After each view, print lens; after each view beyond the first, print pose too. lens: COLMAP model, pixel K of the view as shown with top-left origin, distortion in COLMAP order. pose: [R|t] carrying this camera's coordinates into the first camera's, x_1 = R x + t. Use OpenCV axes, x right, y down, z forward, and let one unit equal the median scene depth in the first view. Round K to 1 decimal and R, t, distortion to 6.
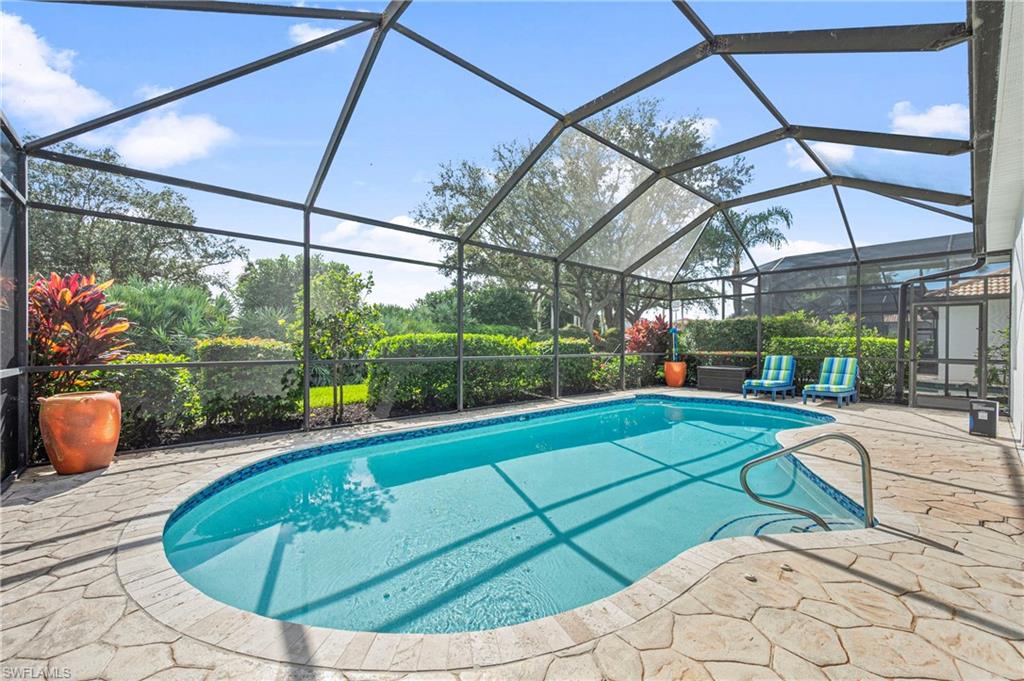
lens RADIAL K [[405.0, 0, 520.2], [0, 405.0, 343.1], [0, 0, 1]] dist [-0.002540, 0.000884]
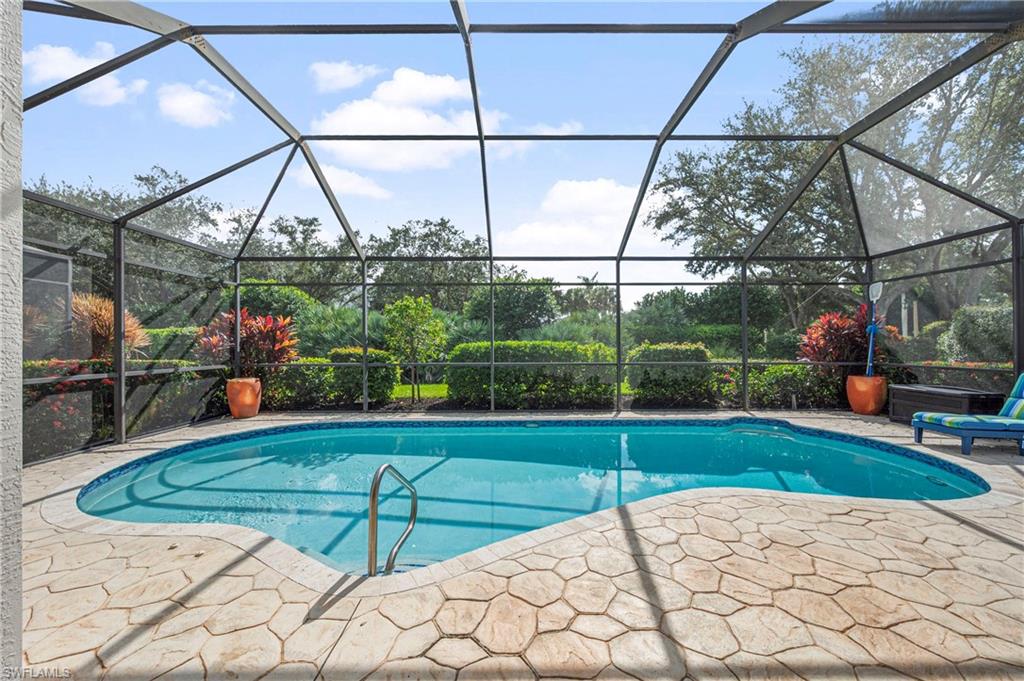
lens RADIAL K [[405.0, 0, 516.3], [0, 405.0, 340.7], [0, 0, 1]] dist [-0.002540, 0.000884]
pose [[0.752326, -0.015683, -0.658604, 1.228845], [0.008476, 0.999864, -0.014128, -0.018643], [0.658736, 0.005046, 0.752357, 0.418481]]
